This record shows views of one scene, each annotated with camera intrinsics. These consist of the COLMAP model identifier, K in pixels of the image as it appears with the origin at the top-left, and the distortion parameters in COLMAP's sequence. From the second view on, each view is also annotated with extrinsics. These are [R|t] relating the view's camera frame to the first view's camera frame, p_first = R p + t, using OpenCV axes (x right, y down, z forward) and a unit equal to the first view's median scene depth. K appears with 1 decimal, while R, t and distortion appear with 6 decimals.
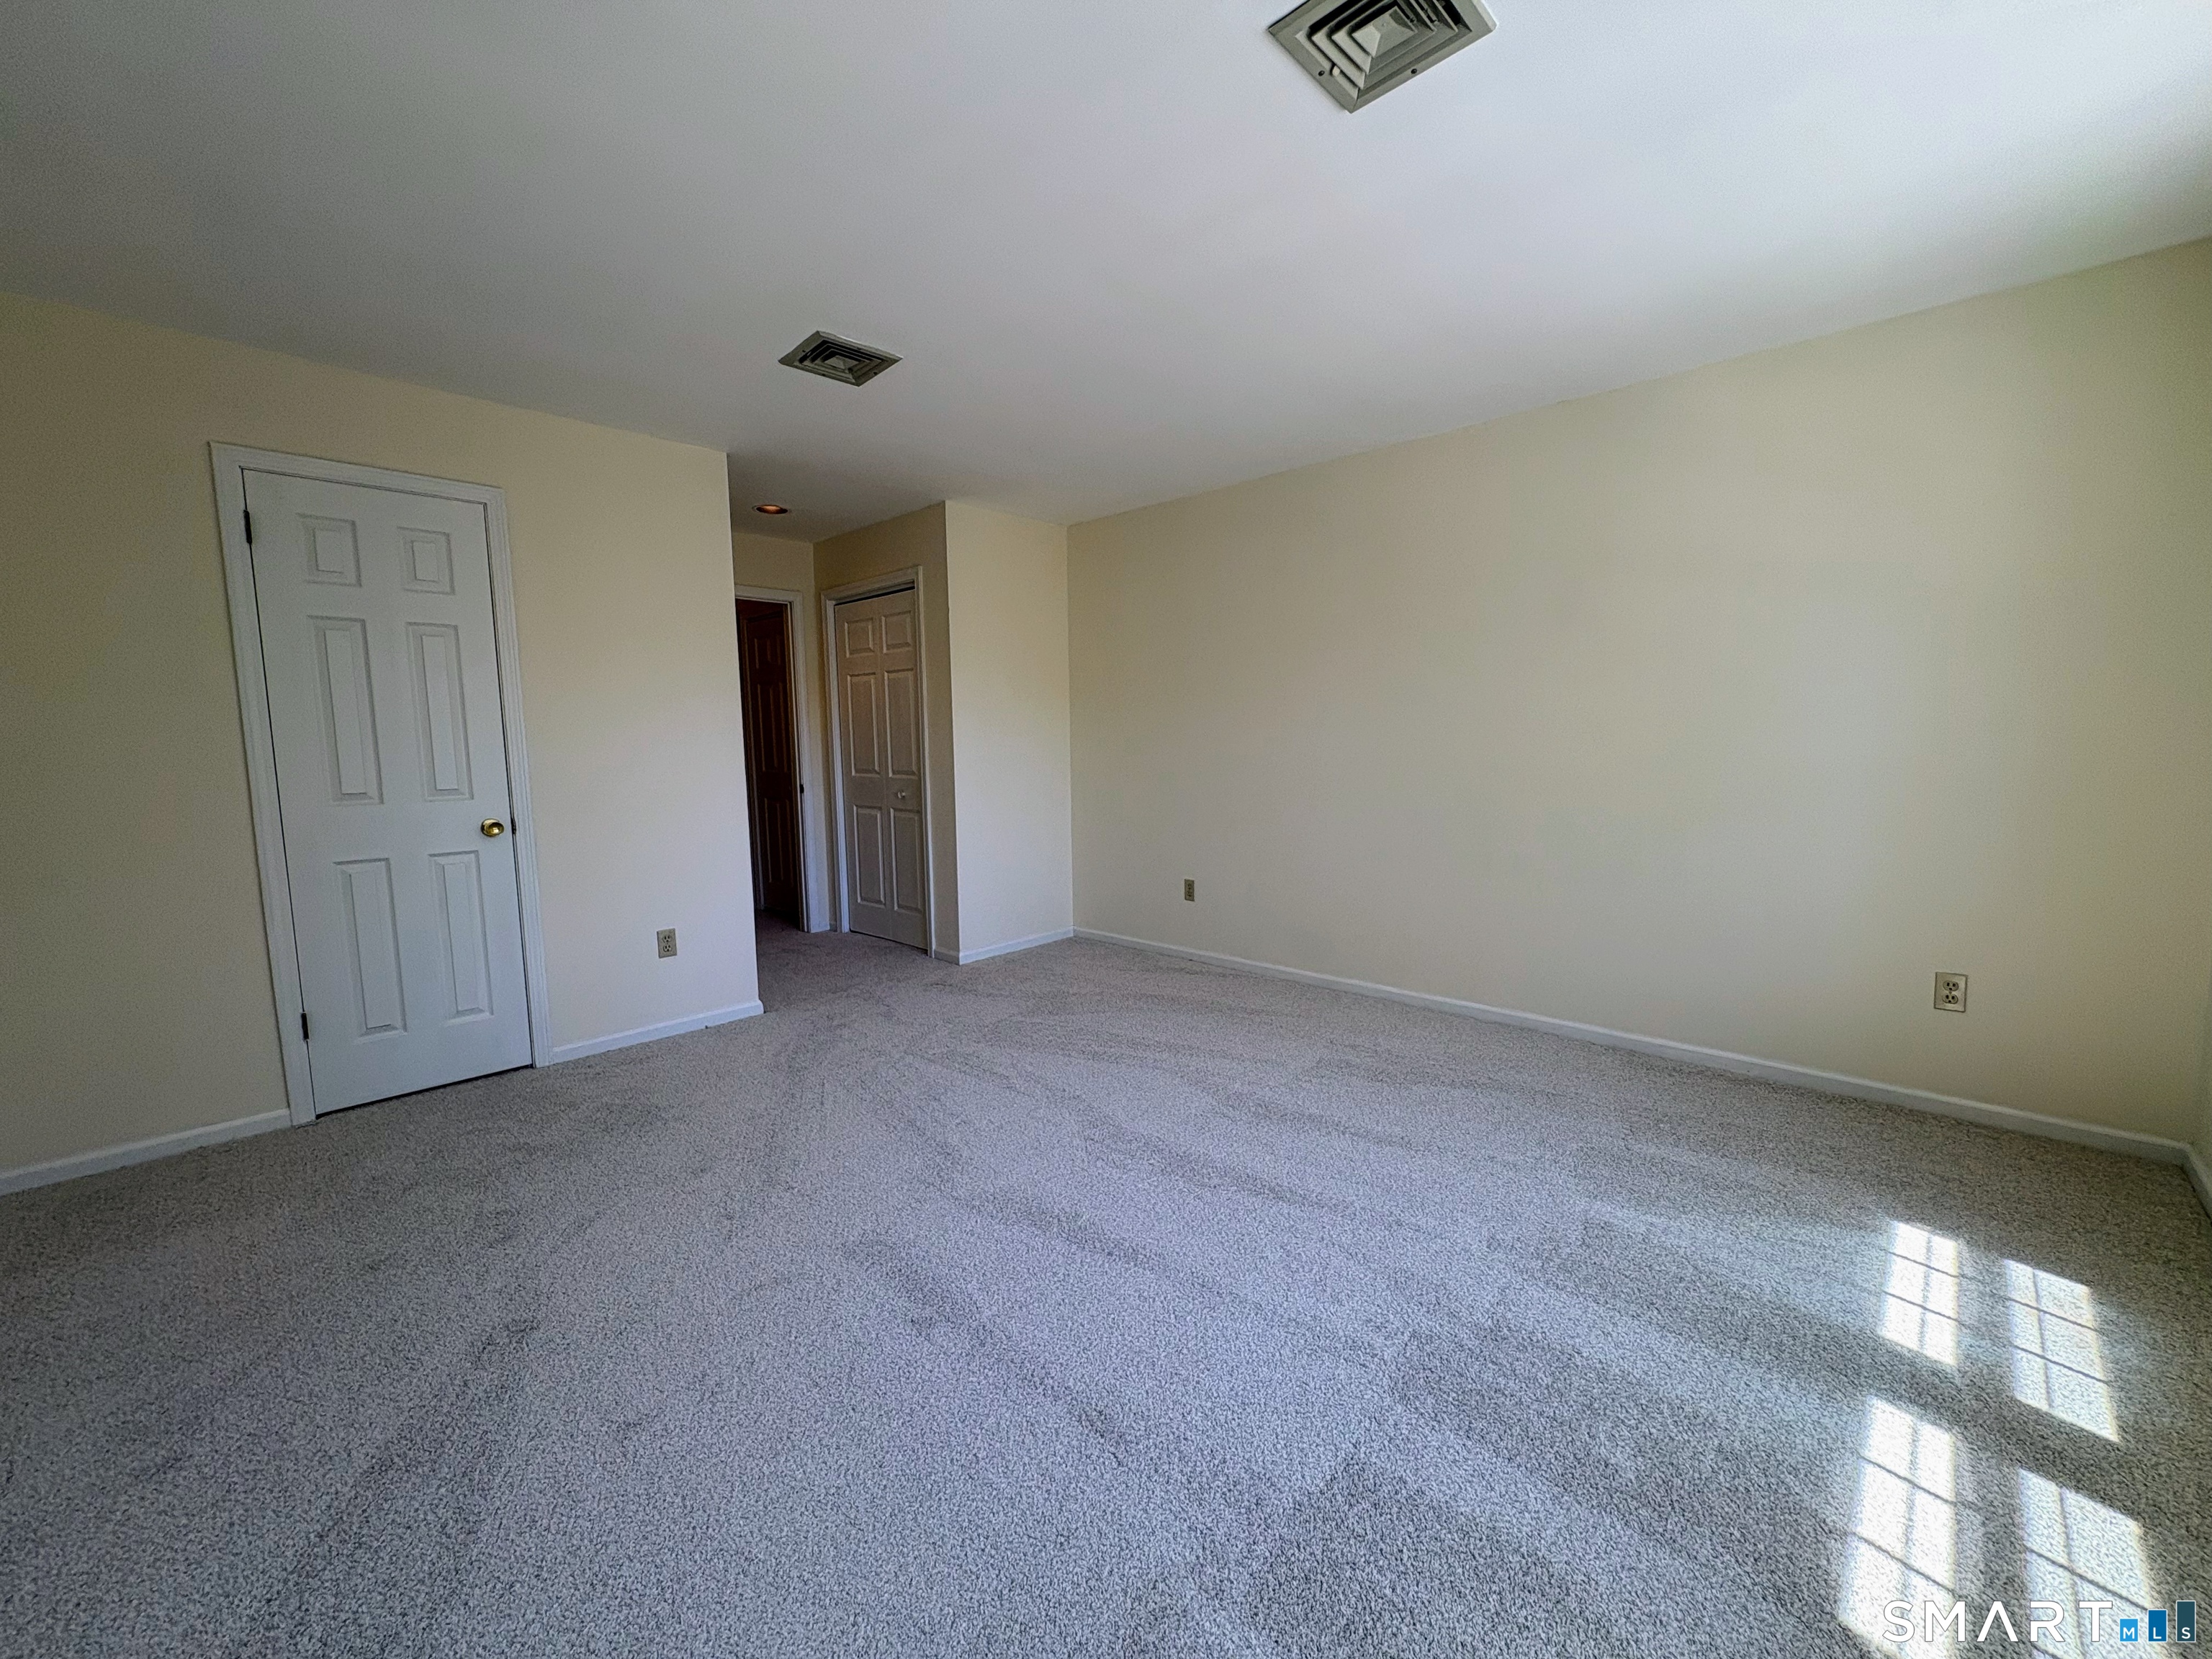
lens RADIAL K [[883.6, 0, 1104.9], [0, 883.6, 835.1], [0, 0, 1]] dist [0.003104, -0.000070]
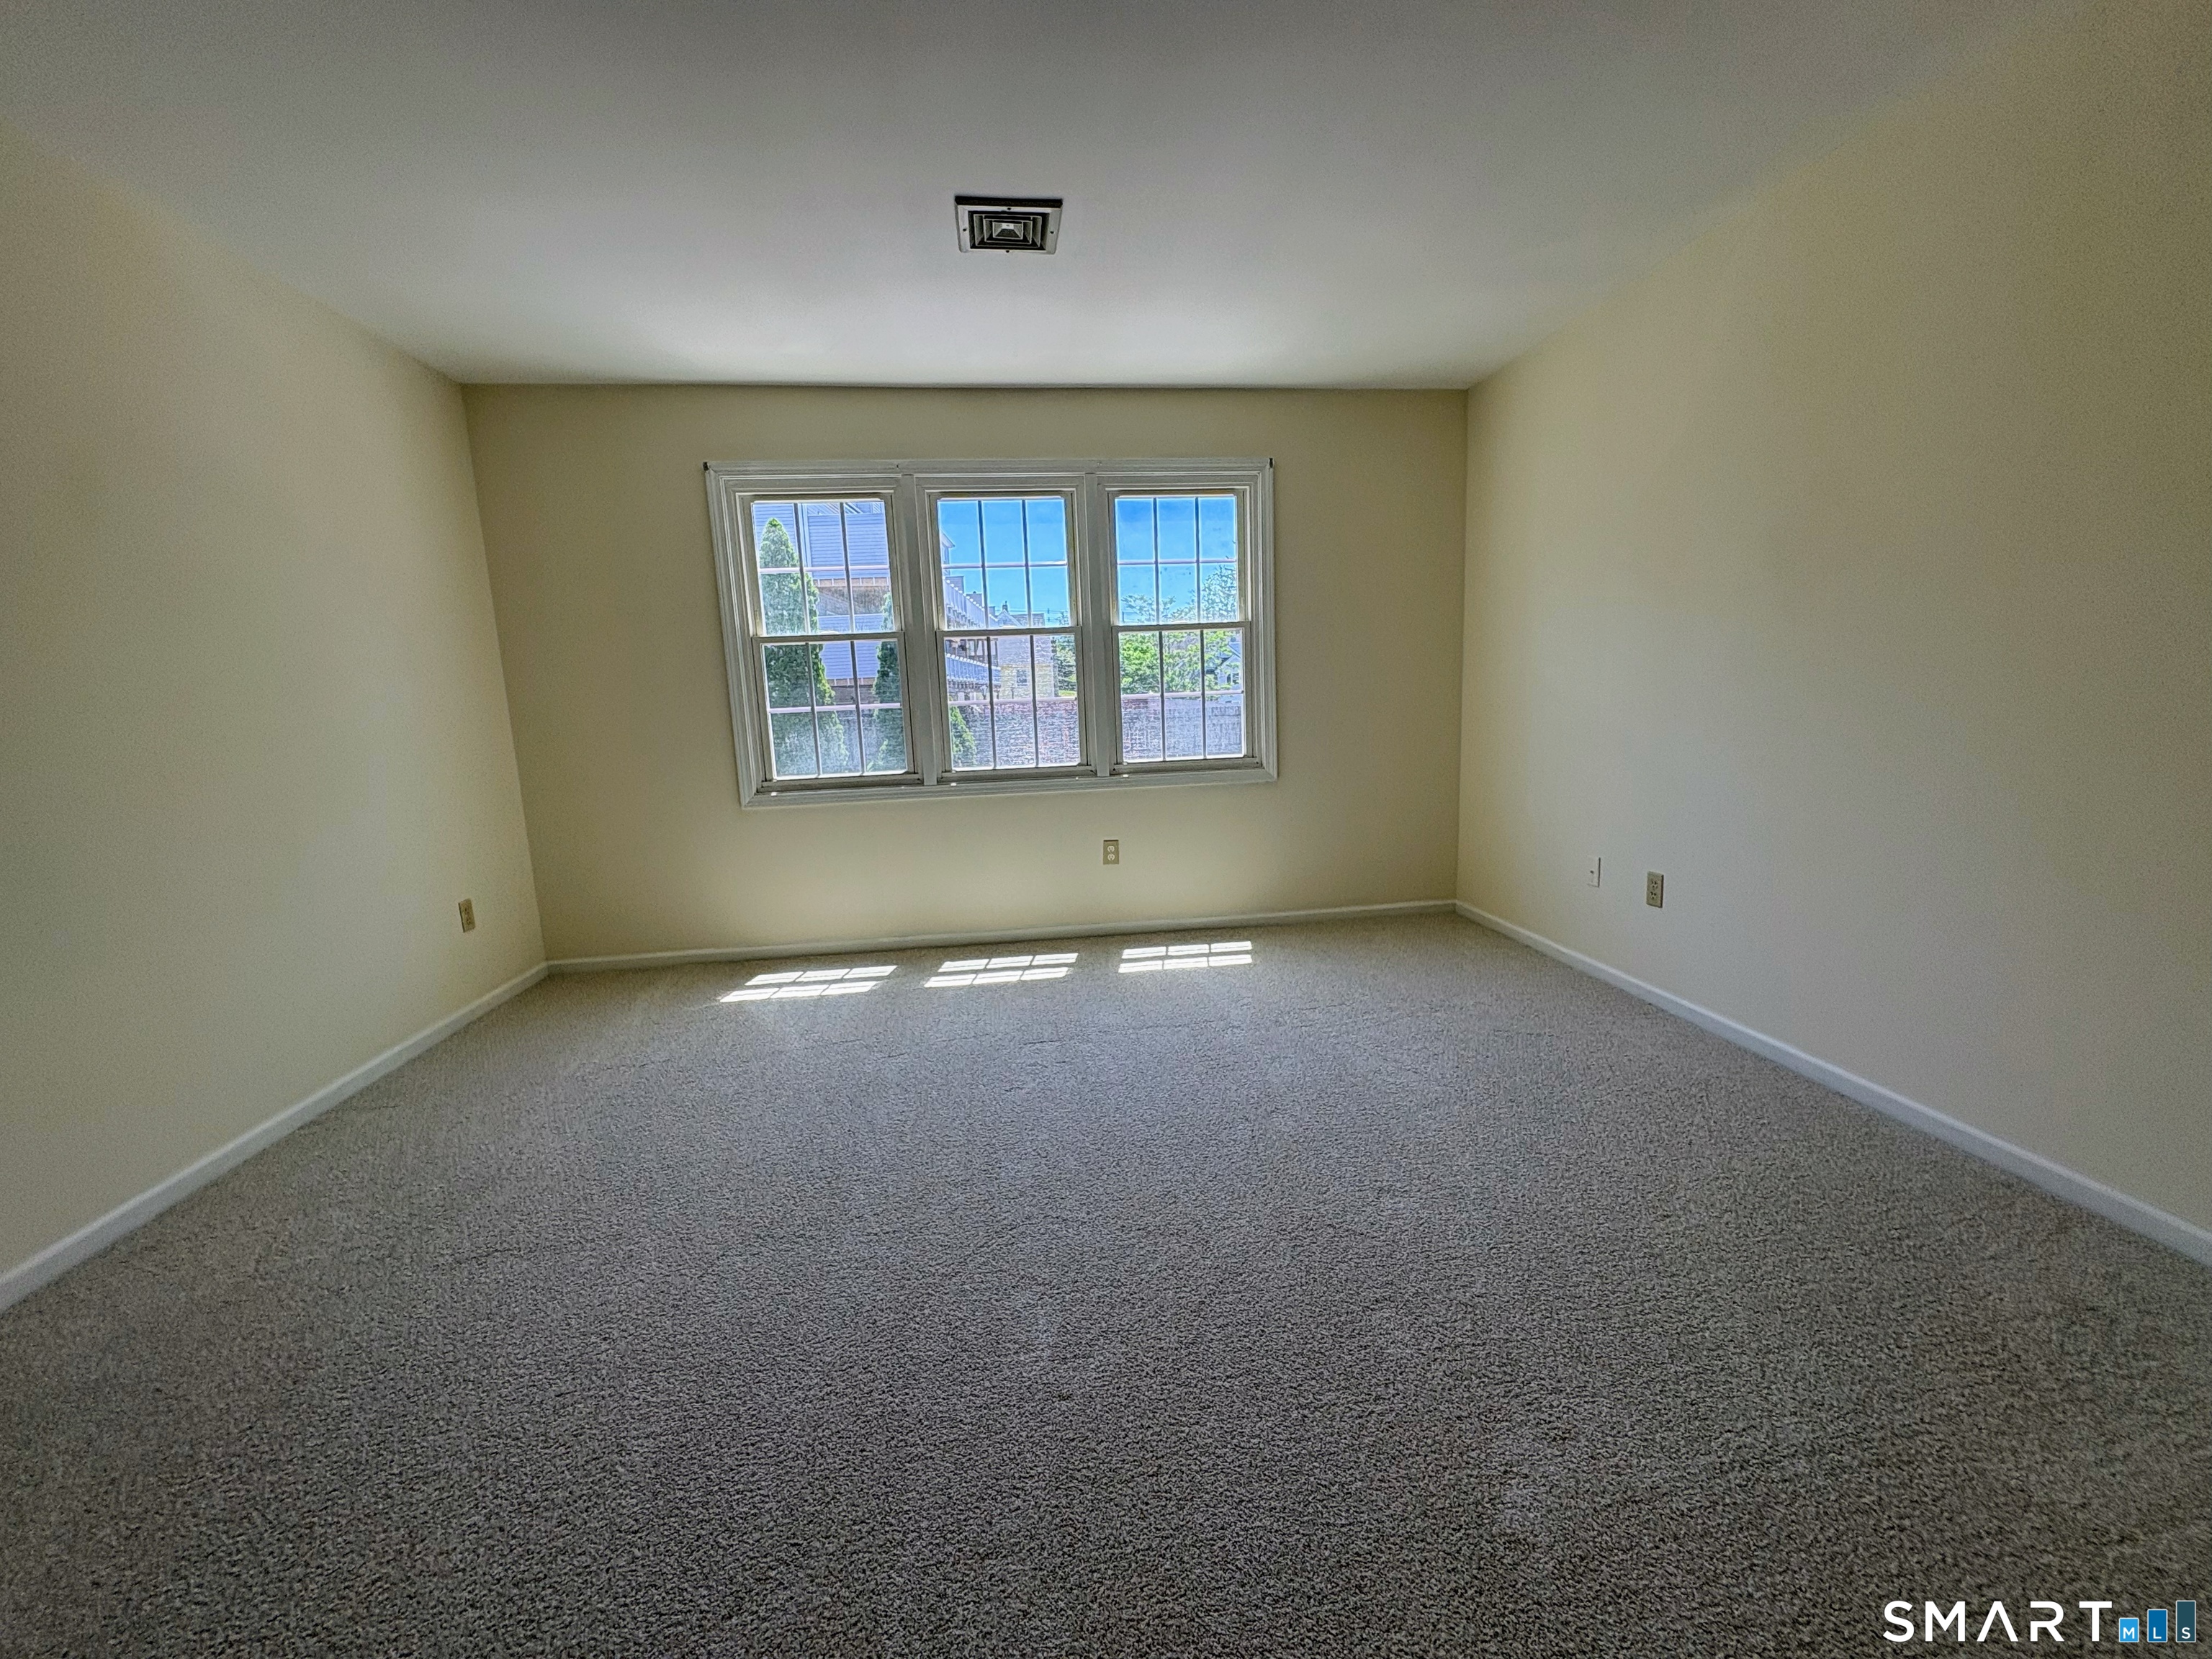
lens RADIAL K [[883.6, 0, 1102.8], [0, 883.6, 832.9], [0, 0, 1]] dist [0.003104, -0.000070]
pose [[-0.779374, -0.050754, 0.624500, -0.764872], [0.118143, 0.966931, 0.226025, -0.166833], [-0.615320, 0.249939, -0.747604, 2.069651]]
